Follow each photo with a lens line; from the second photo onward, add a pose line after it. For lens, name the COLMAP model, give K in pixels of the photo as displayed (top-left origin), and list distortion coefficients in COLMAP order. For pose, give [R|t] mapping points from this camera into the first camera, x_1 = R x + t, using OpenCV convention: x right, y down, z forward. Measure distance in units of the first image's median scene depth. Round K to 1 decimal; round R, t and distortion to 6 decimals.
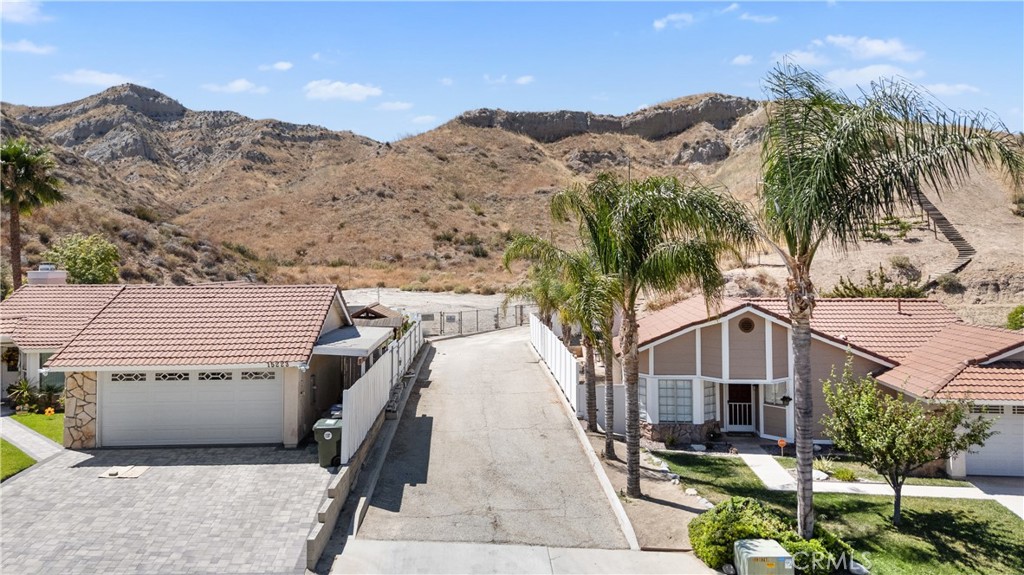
lens RADIAL K [[768.4, 0, 509.2], [0, 768.4, 248.2], [0, 0, 1]] dist [0.049714, -0.039738]
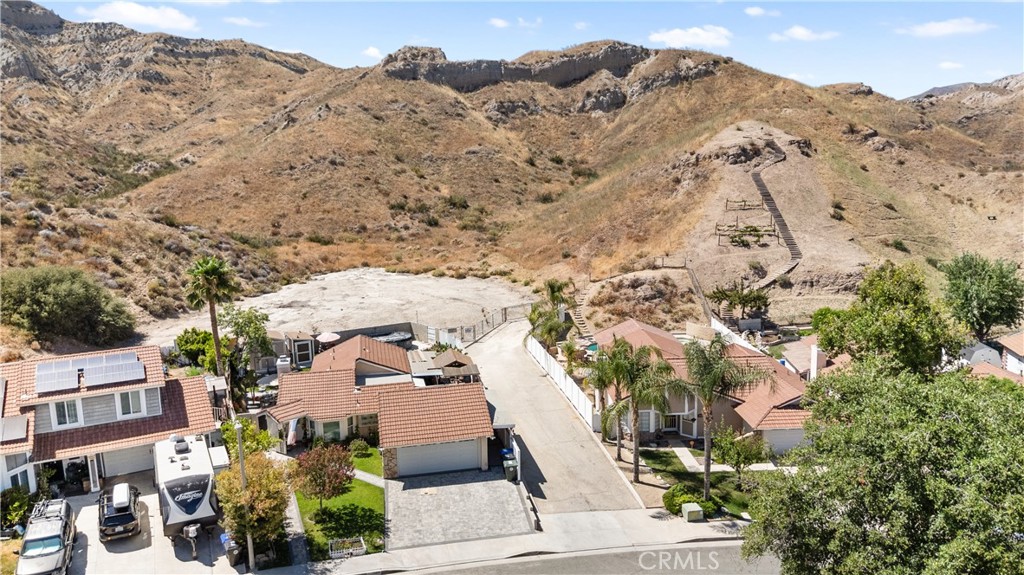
lens RADIAL K [[768.4, 0, 512.0], [0, 768.4, 284.8], [0, 0, 1]] dist [0.049714, -0.039738]
pose [[0.987801, -0.044897, 0.149112, -0.074769], [0.014281, 0.979618, 0.200359, -0.103961], [-0.155068, -0.195785, 0.968309, -0.154785]]
